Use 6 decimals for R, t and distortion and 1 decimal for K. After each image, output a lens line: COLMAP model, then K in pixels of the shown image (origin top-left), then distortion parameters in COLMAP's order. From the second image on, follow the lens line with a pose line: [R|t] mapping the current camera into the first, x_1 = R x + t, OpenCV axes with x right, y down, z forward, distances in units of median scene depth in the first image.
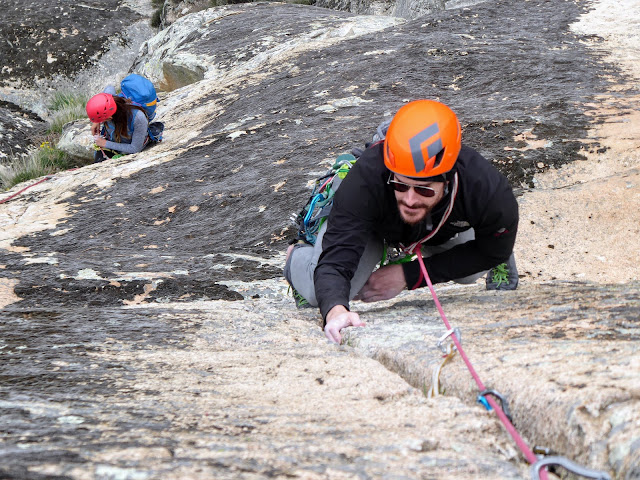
lens RADIAL K [[3684.1, 0, 364.4], [0, 3684.1, 239.9], [0, 0, 1]] dist [0.563849, 10.589069]
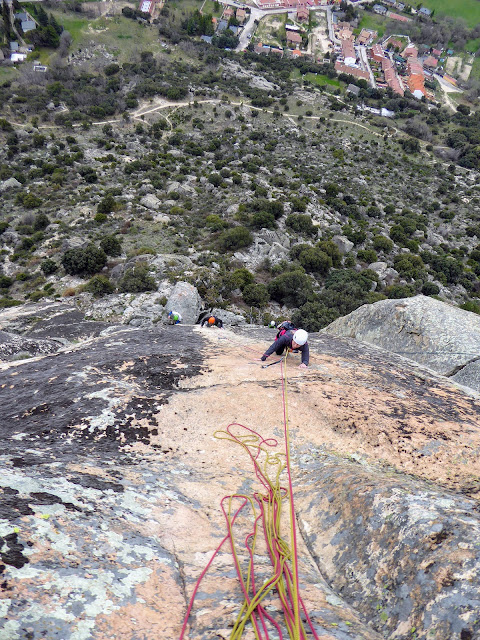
lens RADIAL K [[450.4, 0, 242.9], [0, 450.4, 327.6], [0, 0, 1]] dist [-0.039233, 0.025638]
pose [[0.980517, 0.080313, 0.179266, 0.031385], [-0.063742, 0.993303, -0.096367, -0.024284], [-0.185805, 0.083062, 0.979070, 0.696224]]
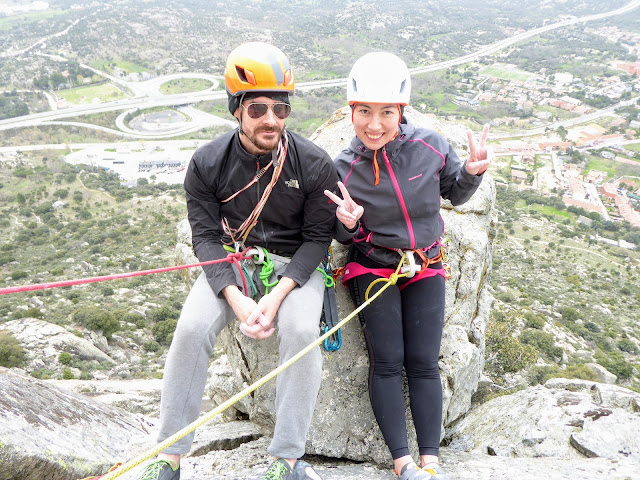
lens RADIAL K [[449.6, 0, 327.0], [0, 449.6, 235.6], [0, 0, 1]] dist [-0.029539, 0.001369]
pose [[0.961938, 0.221595, -0.159908, 0.095733], [-0.271782, 0.836723, -0.475424, -0.115260], [0.028447, 0.500789, 0.865102, 1.671958]]
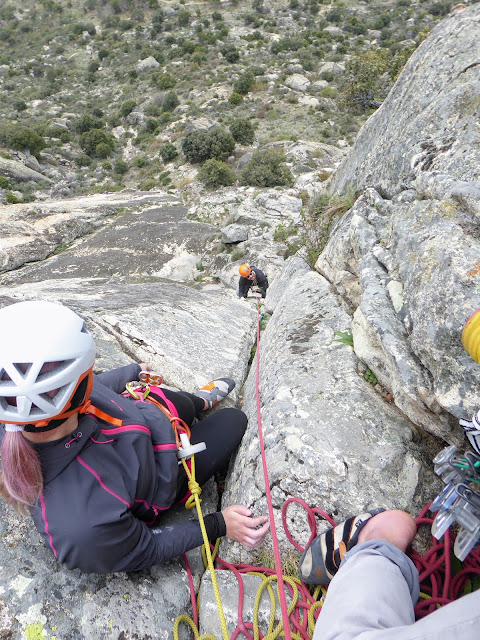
lens RADIAL K [[449.6, 0, 235.2], [0, 449.6, 313.0], [0, 0, 1]] dist [-0.029539, 0.001369]
pose [[0.975058, 0.205780, -0.083172, 0.021970], [-0.196881, 0.974902, 0.103941, -0.140573], [0.102473, -0.084973, 0.991100, 1.811777]]
